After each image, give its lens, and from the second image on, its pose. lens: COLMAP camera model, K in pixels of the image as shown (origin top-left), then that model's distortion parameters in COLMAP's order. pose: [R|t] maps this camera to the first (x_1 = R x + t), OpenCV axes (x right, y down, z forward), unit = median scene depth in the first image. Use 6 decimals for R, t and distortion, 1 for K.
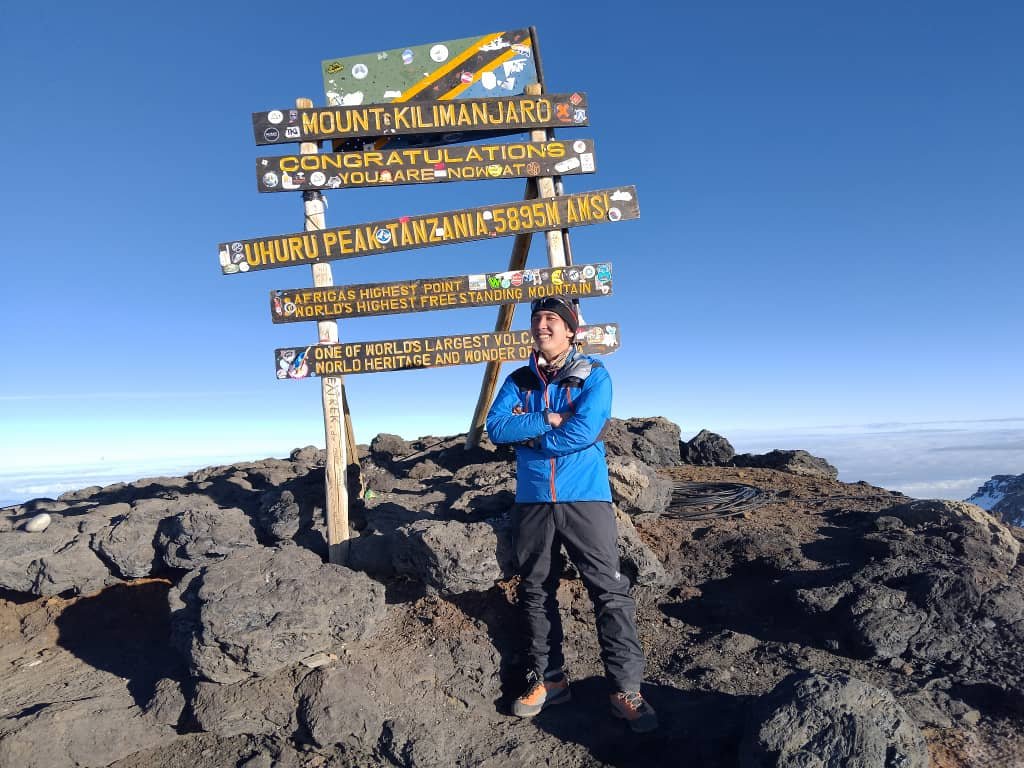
lens RADIAL K [[792.5, 0, 539.2], [0, 792.5, 390.9], [0, 0, 1]] dist [0.022552, -0.043371]
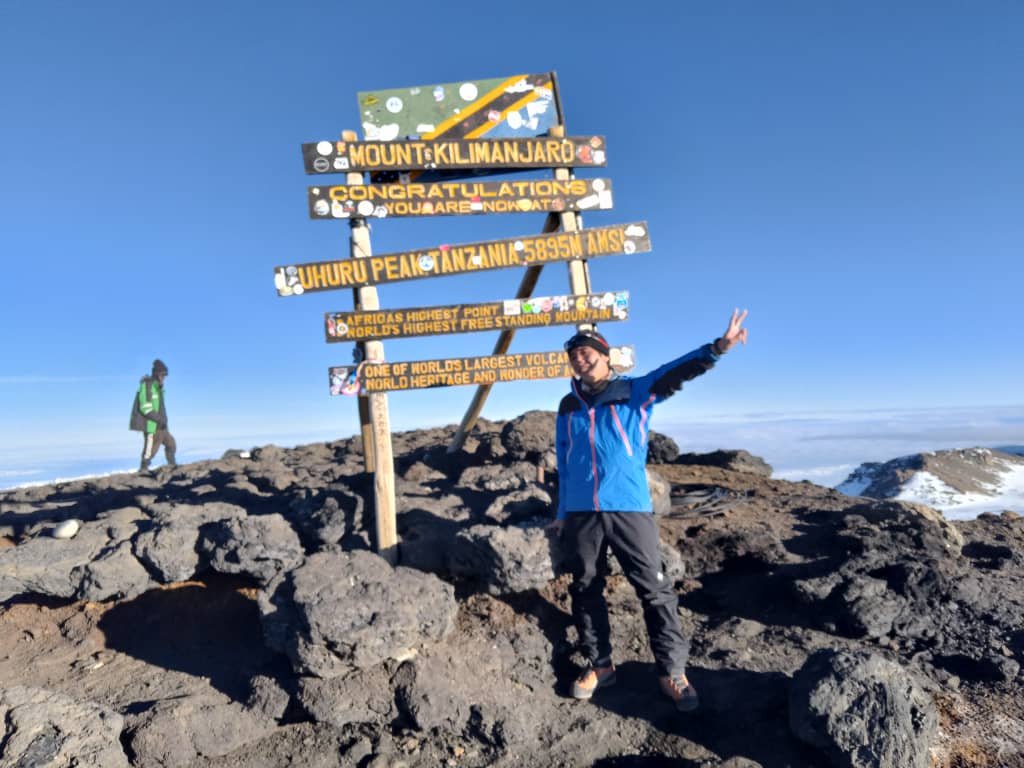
lens RADIAL K [[792.5, 0, 531.3], [0, 792.5, 390.7], [0, 0, 1]] dist [0.022552, -0.043371]
pose [[0.992311, 0.008246, 0.123497, -0.186684], [-0.010079, 0.999848, 0.014225, -0.037789], [-0.123361, -0.015361, 0.992243, -0.096513]]
